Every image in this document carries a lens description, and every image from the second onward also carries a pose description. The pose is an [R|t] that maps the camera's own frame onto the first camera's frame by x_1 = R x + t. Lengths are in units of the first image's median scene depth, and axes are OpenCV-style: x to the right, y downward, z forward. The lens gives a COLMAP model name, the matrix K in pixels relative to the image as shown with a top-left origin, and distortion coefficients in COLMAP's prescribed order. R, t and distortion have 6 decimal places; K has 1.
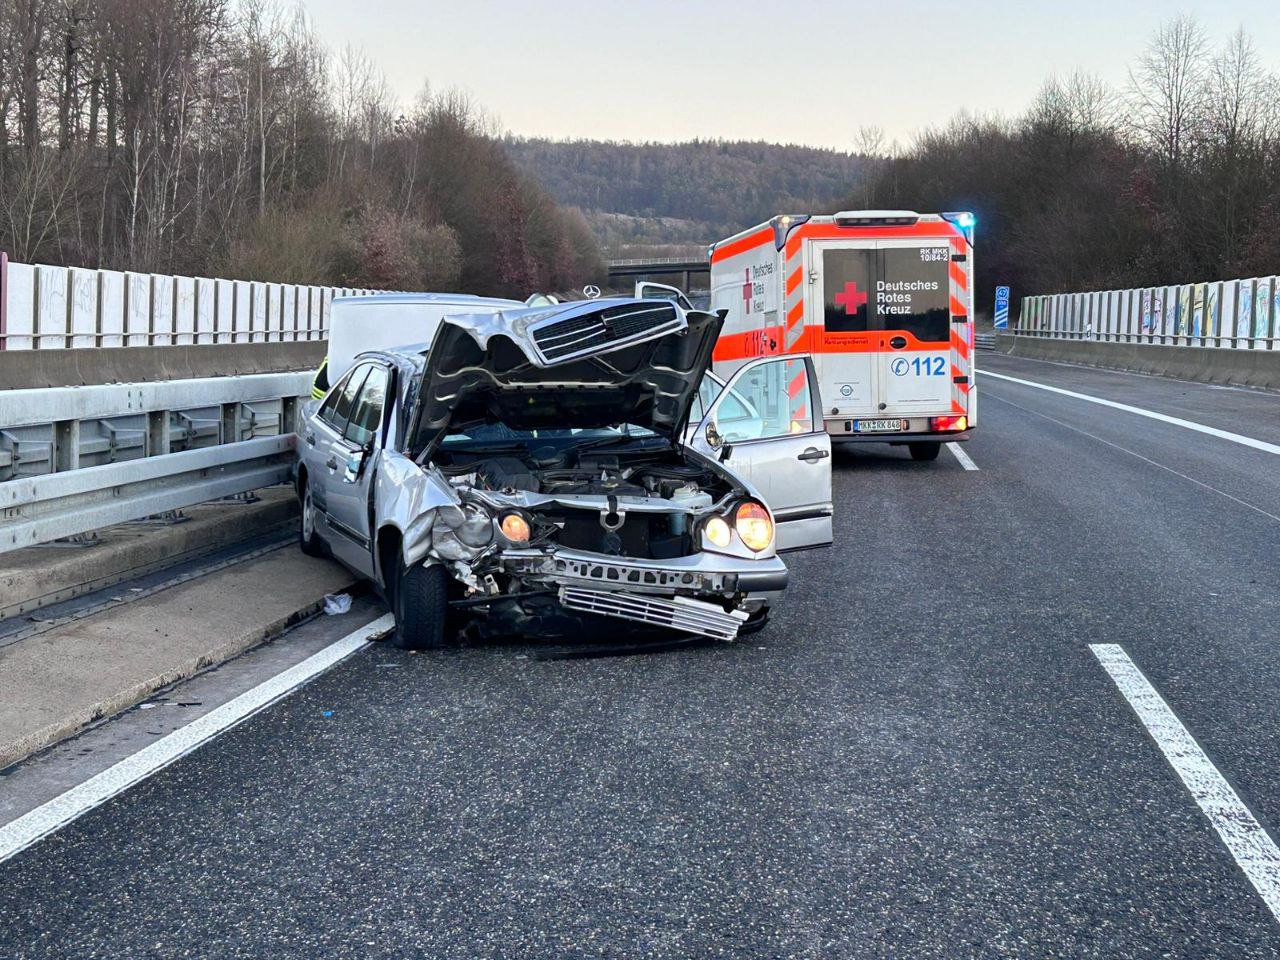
lens RADIAL K [[2026.2, 0, 643.6], [0, 2026.2, 478.2], [0, 0, 1]] dist [0.100071, 0.000000]
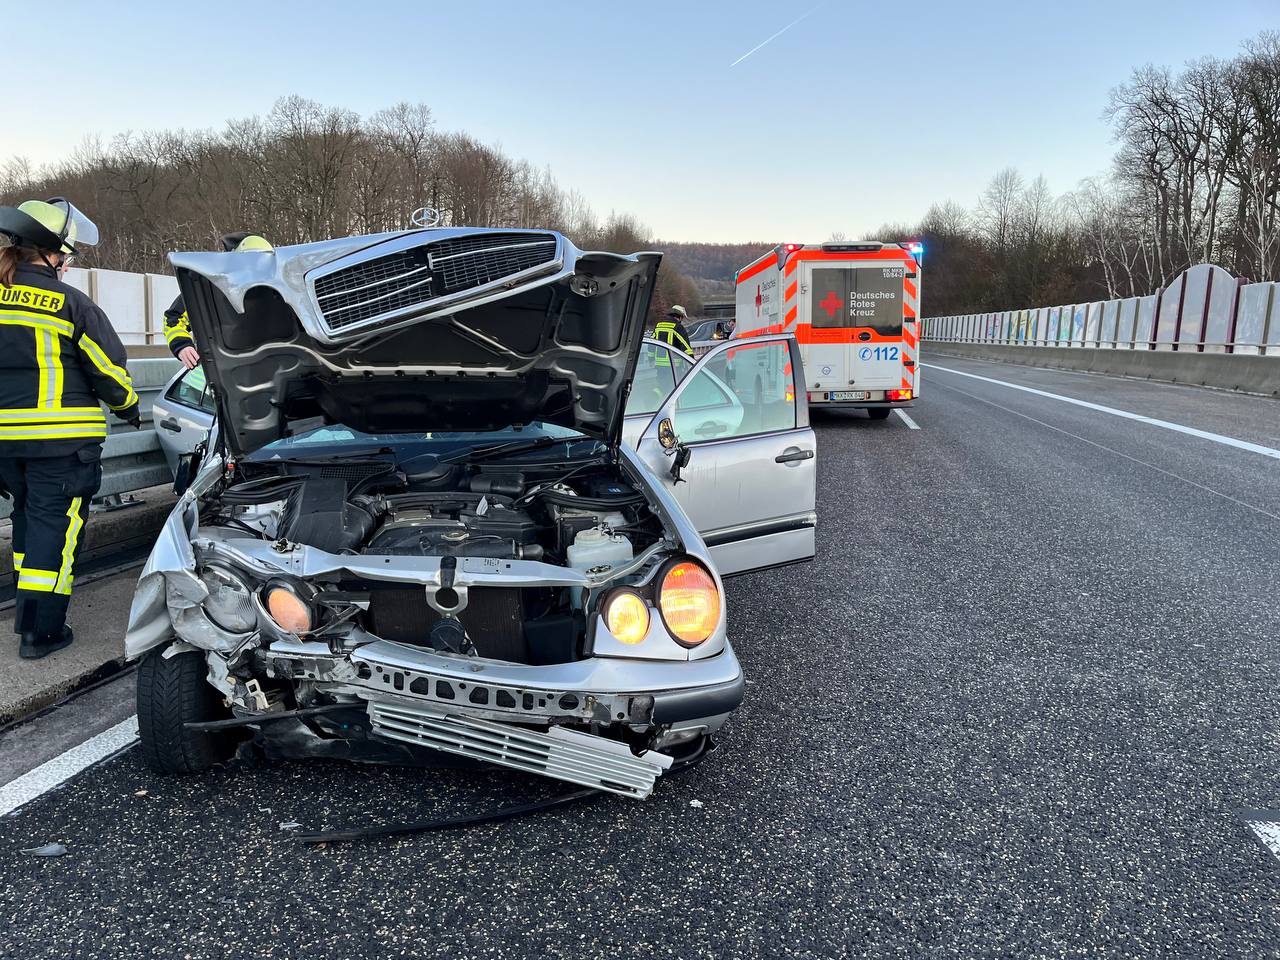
lens RADIAL K [[965.5, 0, 628.0], [0, 965.5, 484.8], [0, 0, 1]] dist [0.047932, -0.066337]
pose [[0.995359, 0.022224, -0.093635, 0.059989], [-0.014725, 0.996683, 0.080037, -0.034677], [0.095103, -0.078286, 0.992384, 0.676676]]
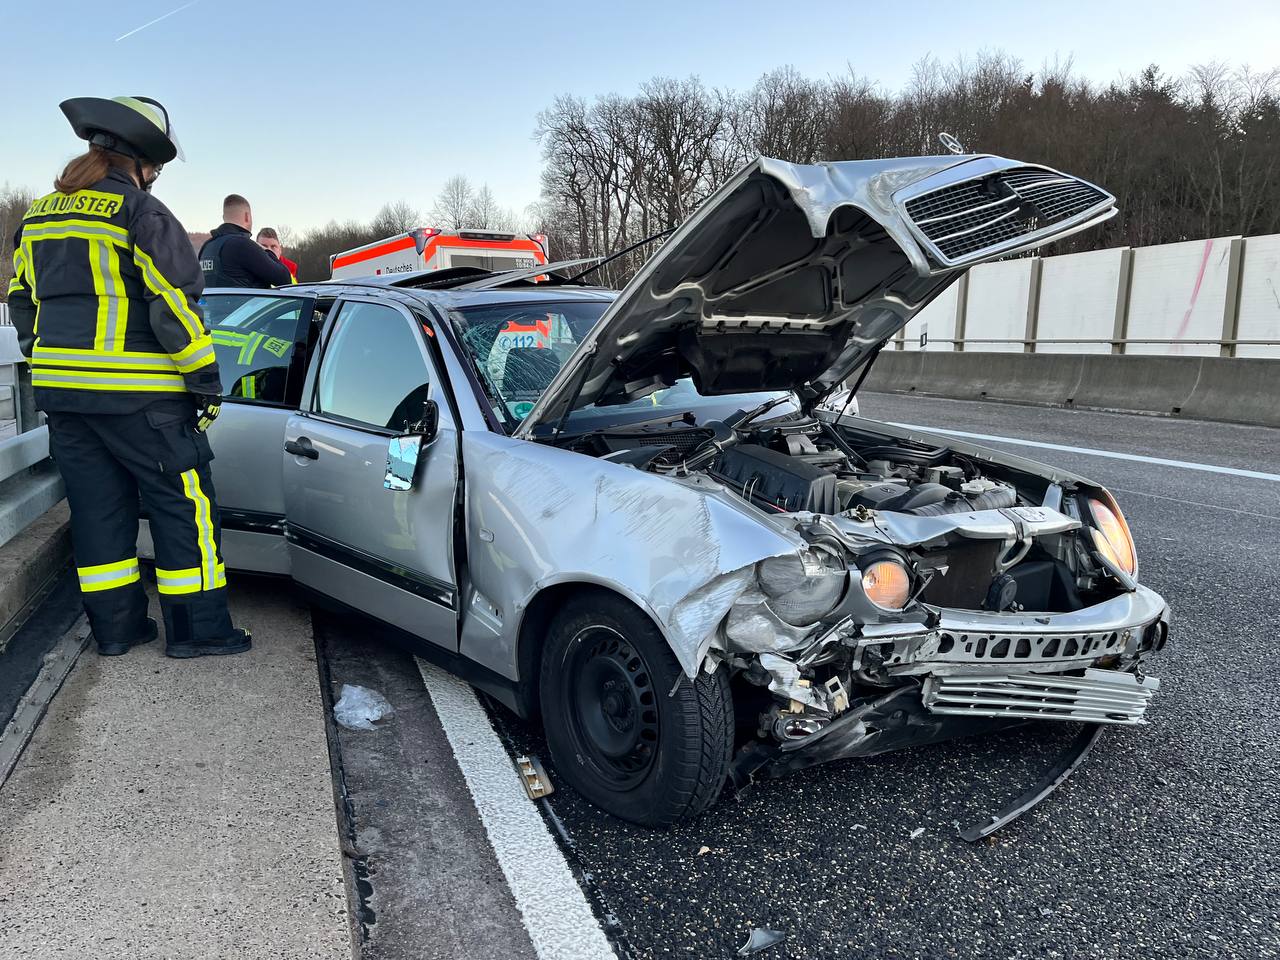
lens RADIAL K [[965.5, 0, 621.7], [0, 965.5, 482.2], [0, 0, 1]] dist [0.047932, -0.066337]
pose [[0.899705, -0.053024, 0.433266, -0.215398], [0.020026, 0.996563, 0.080375, -0.021592], [-0.436039, -0.063637, 0.897675, 0.754275]]
